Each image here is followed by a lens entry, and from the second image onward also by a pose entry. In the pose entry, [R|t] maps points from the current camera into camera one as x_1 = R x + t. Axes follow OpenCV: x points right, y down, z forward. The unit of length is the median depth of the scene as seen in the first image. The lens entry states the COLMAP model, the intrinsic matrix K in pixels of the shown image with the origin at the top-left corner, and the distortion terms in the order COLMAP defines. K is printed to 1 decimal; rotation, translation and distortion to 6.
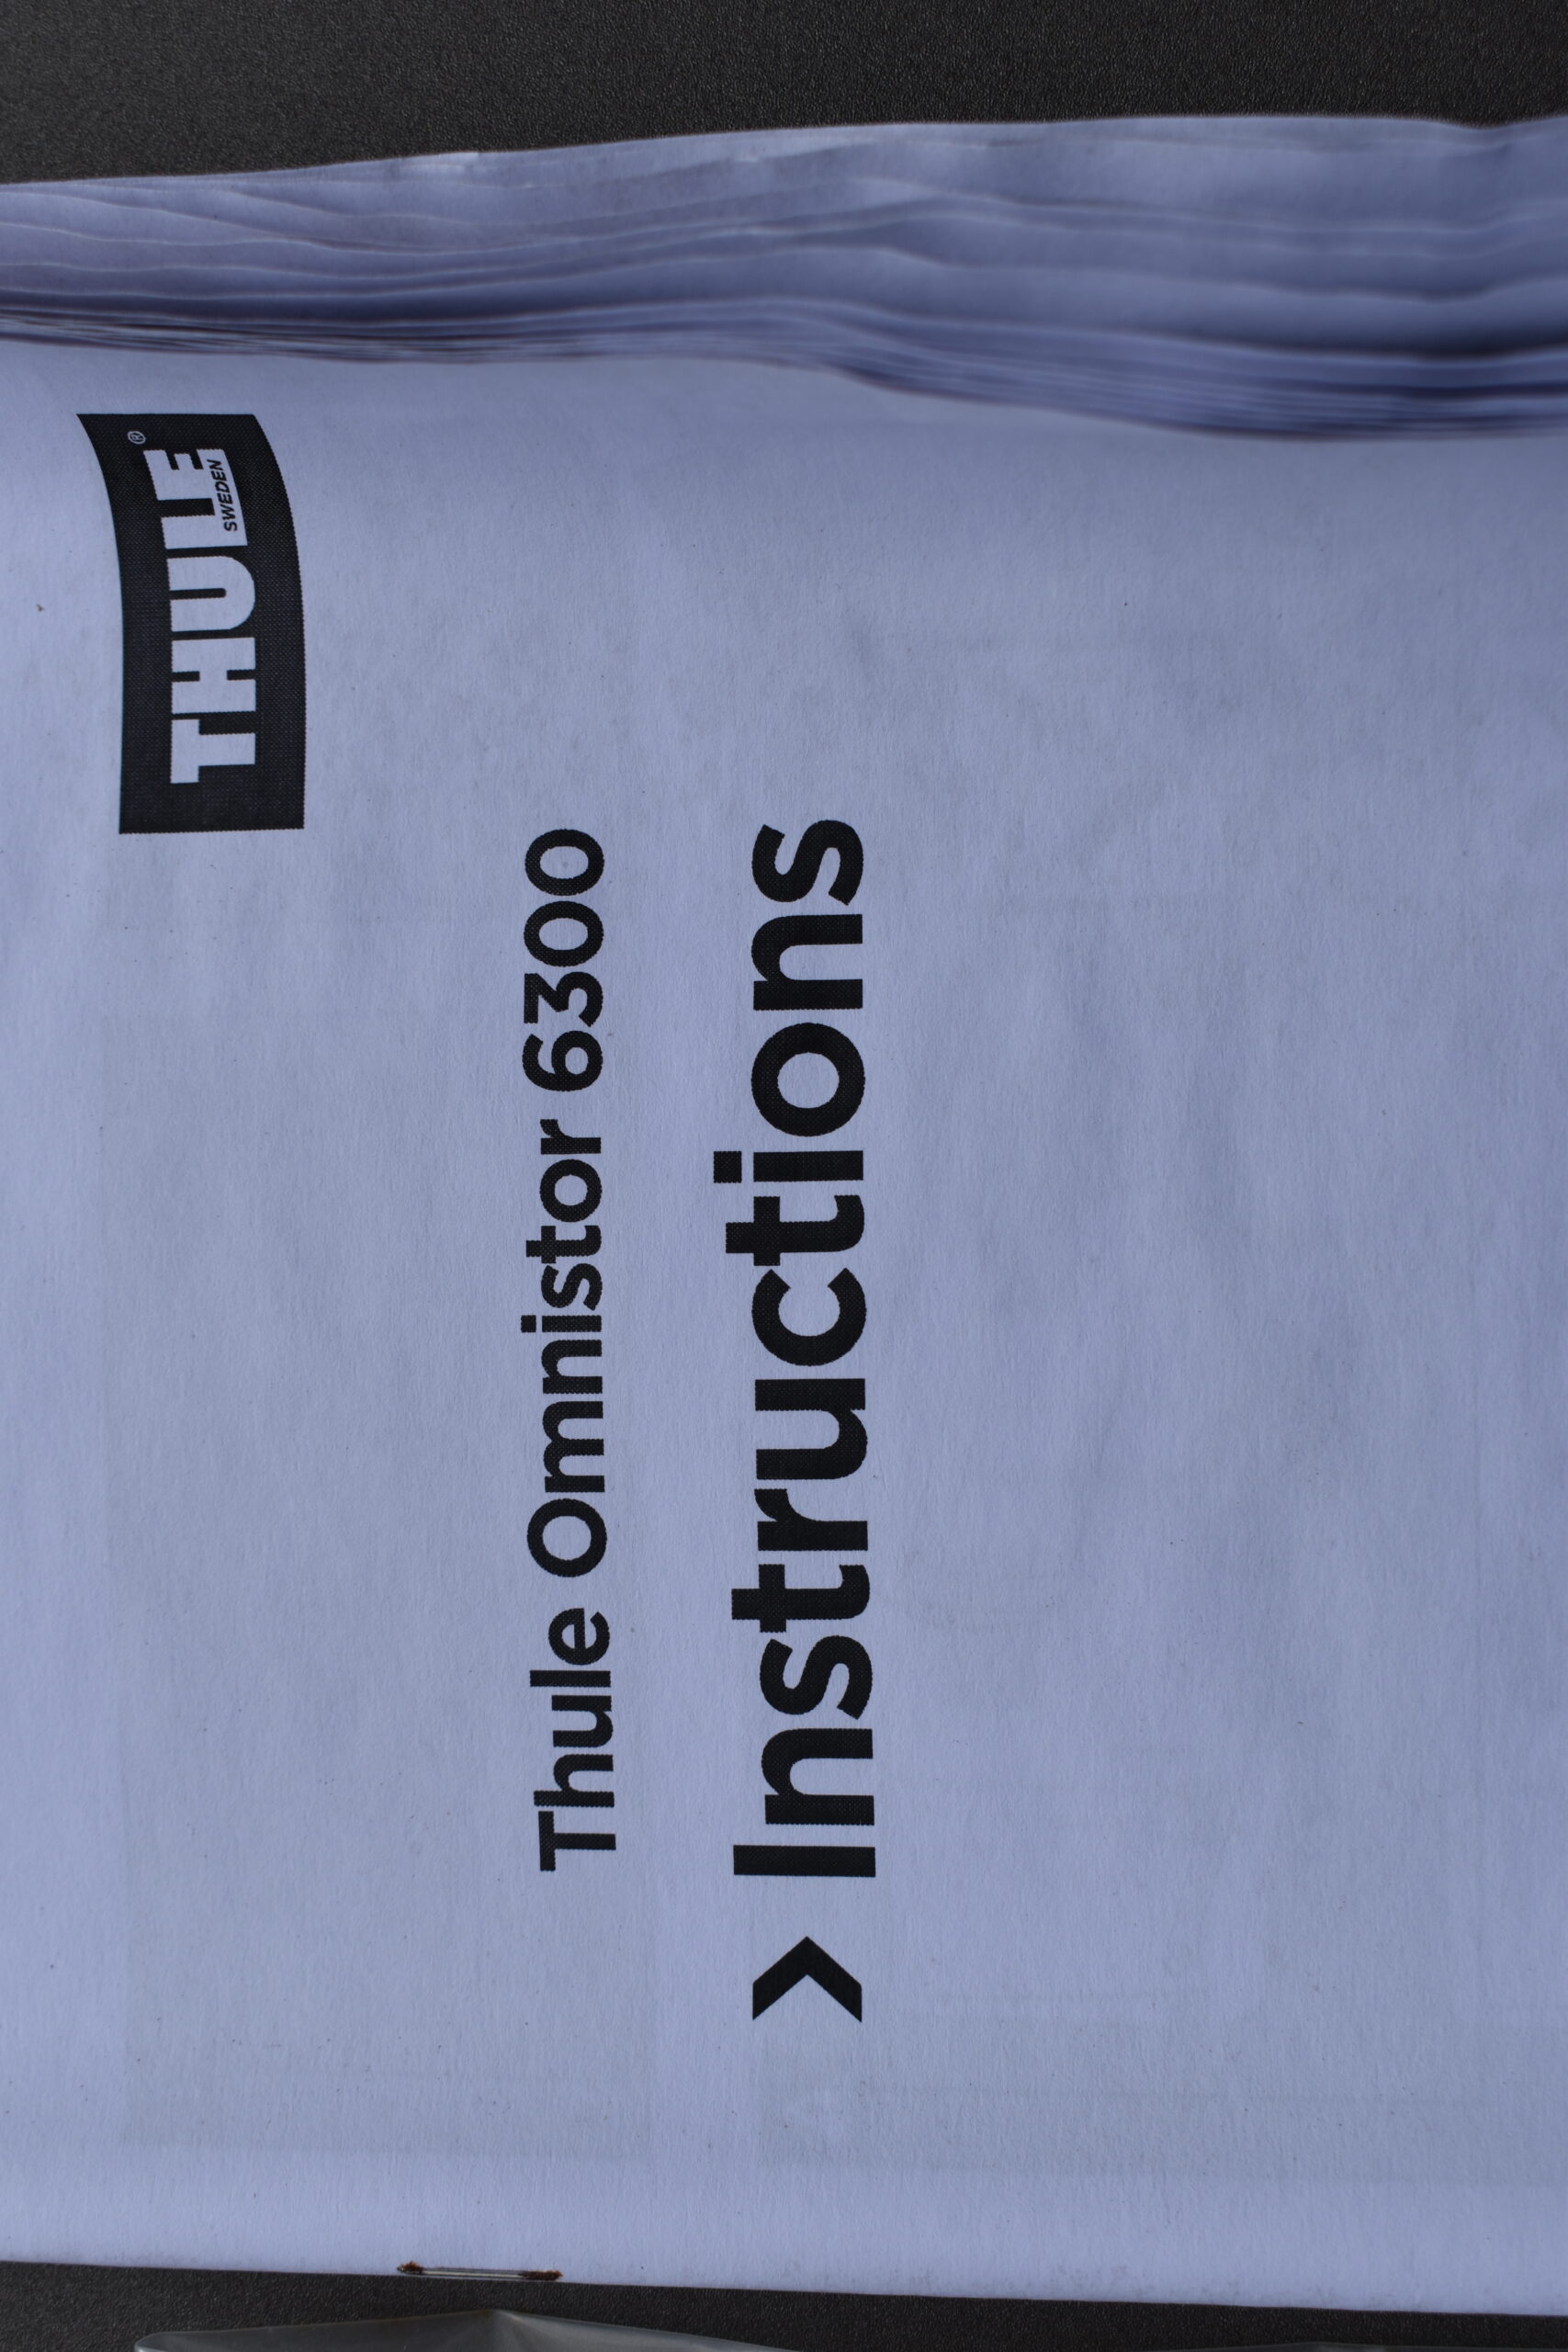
lens RADIAL K [[3432.6, 0, 783.1], [0, 3432.6, 1177.2], [0, 0, 1]] dist [-0.058901, 0.000000]
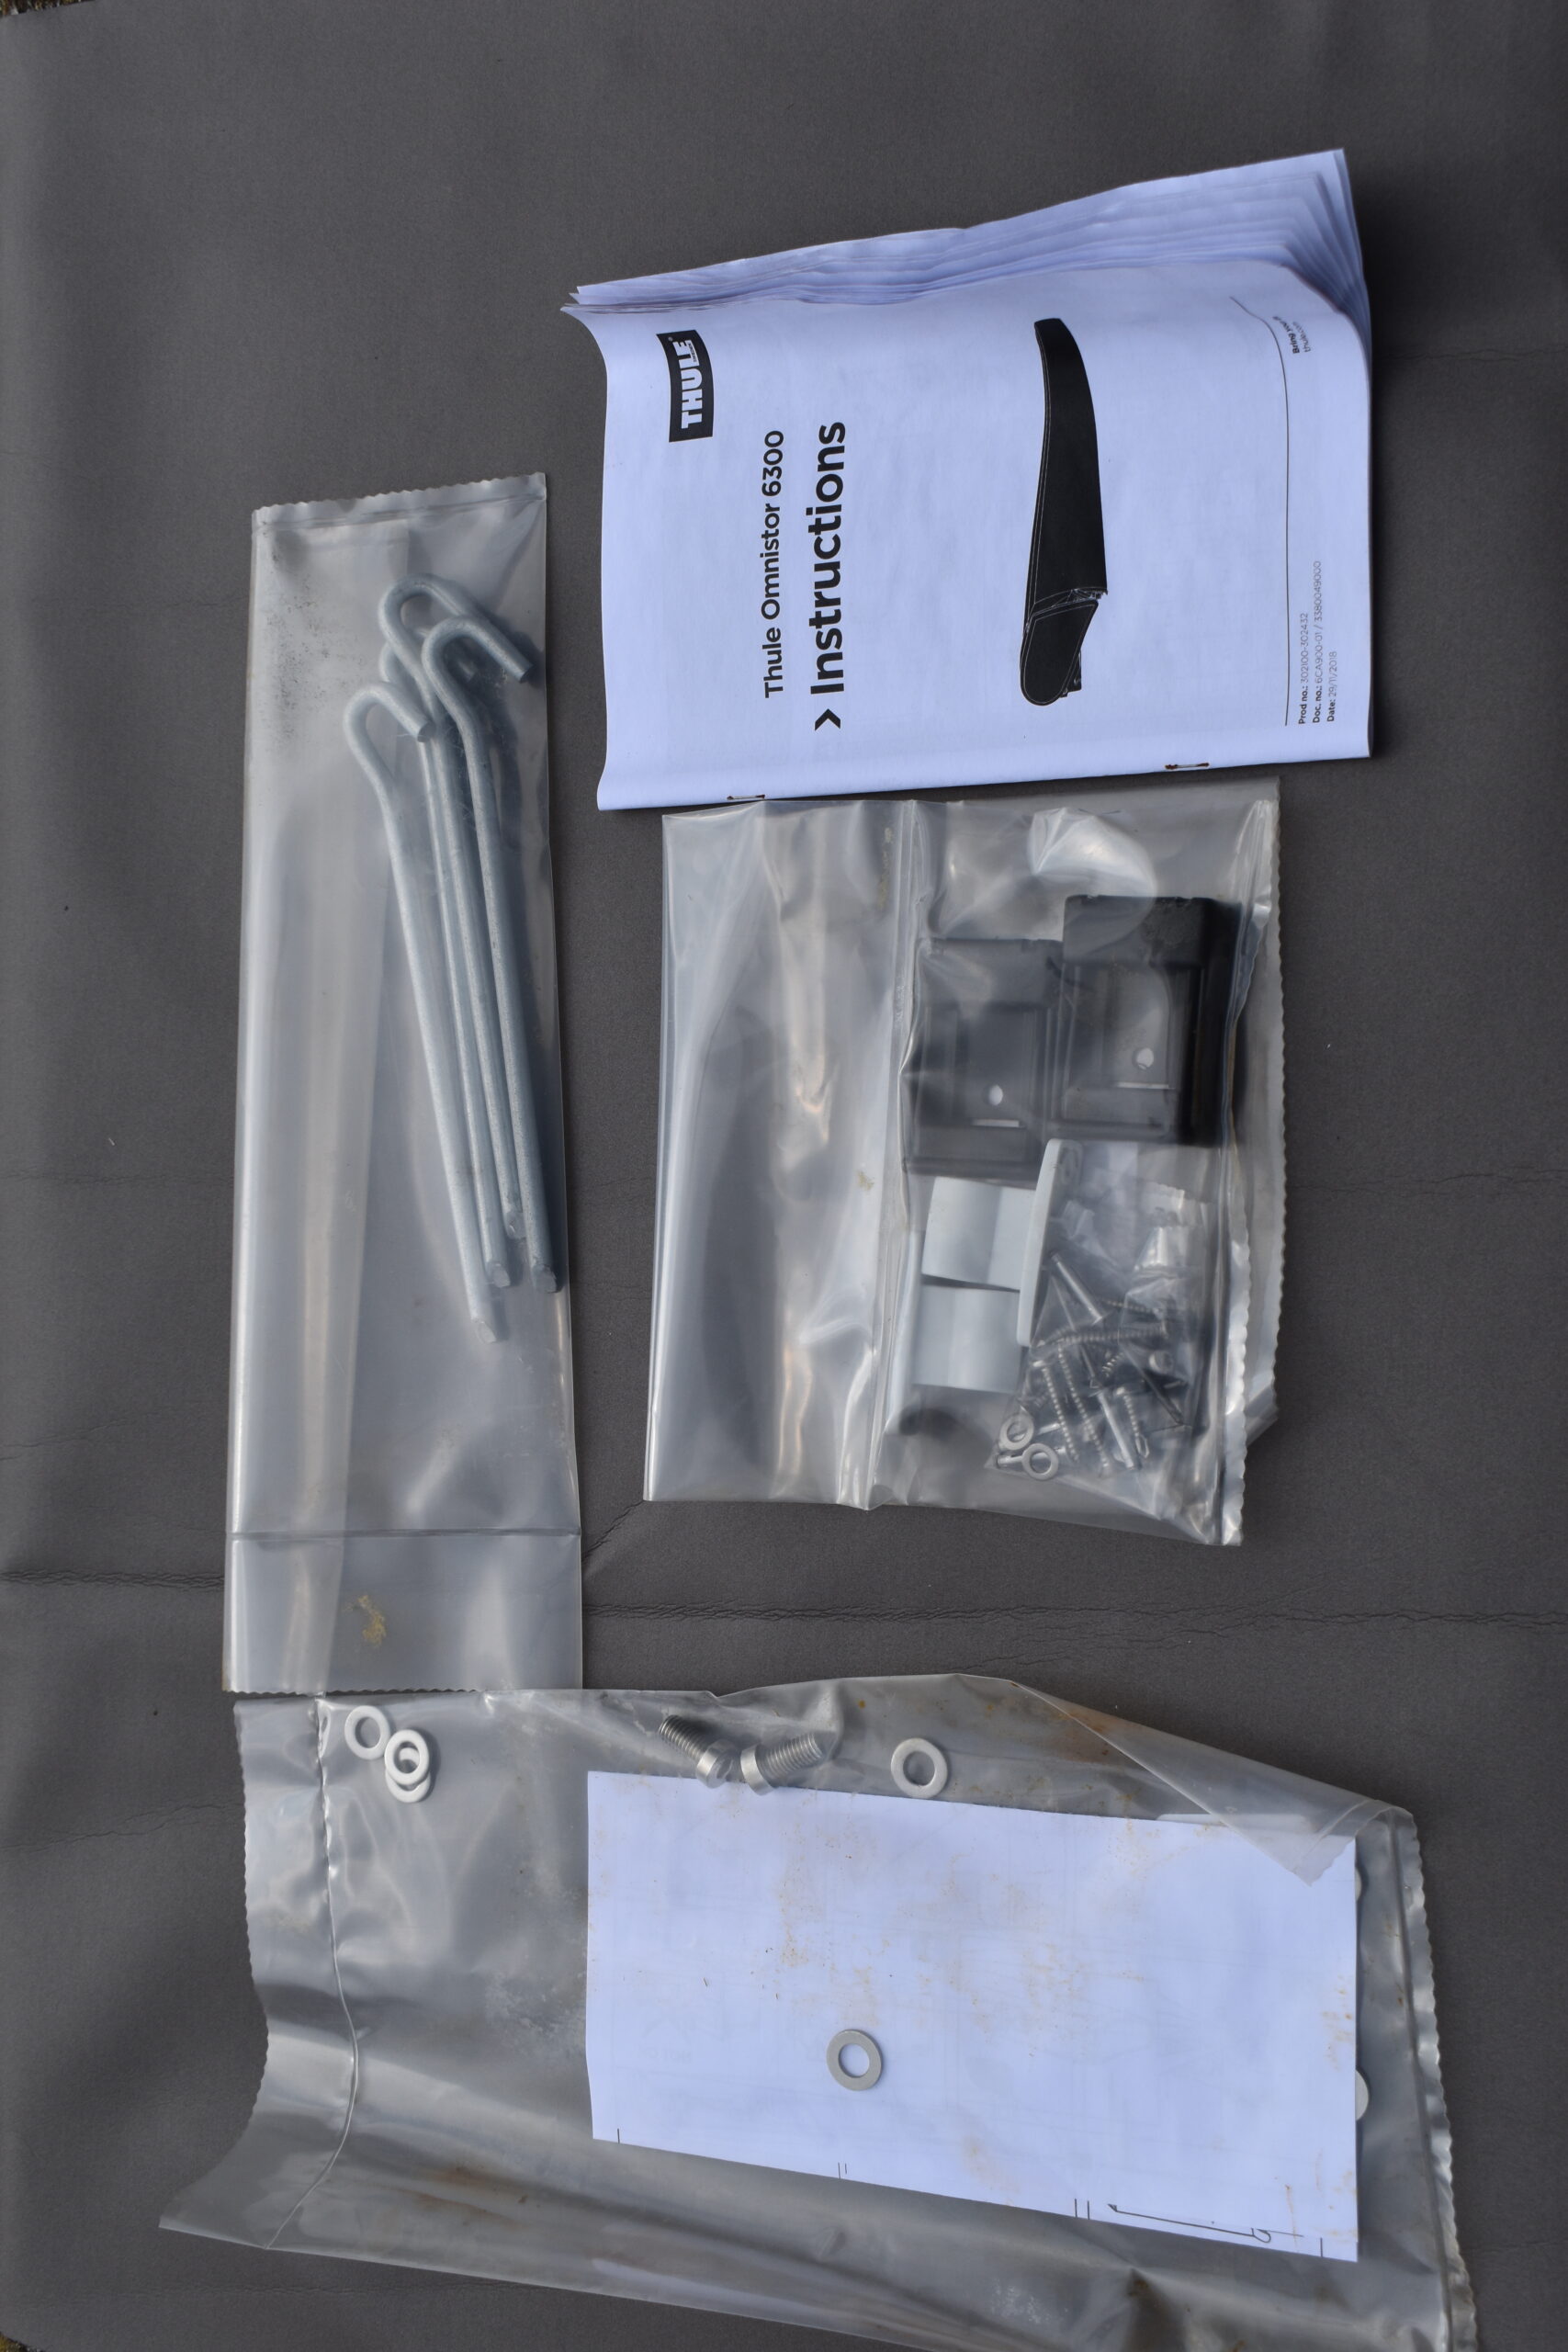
lens RADIAL K [[2874.0, 0, 784.6], [0, 2874.0, 1174.2], [0, 0, 1]] dist [-0.089143, 0.000000]
pose [[0.945992, 0.008542, -0.324077, 1.011277], [-0.007756, 0.999963, 0.003717, 0.734241], [0.324097, -0.001003, 0.946023, -2.071107]]
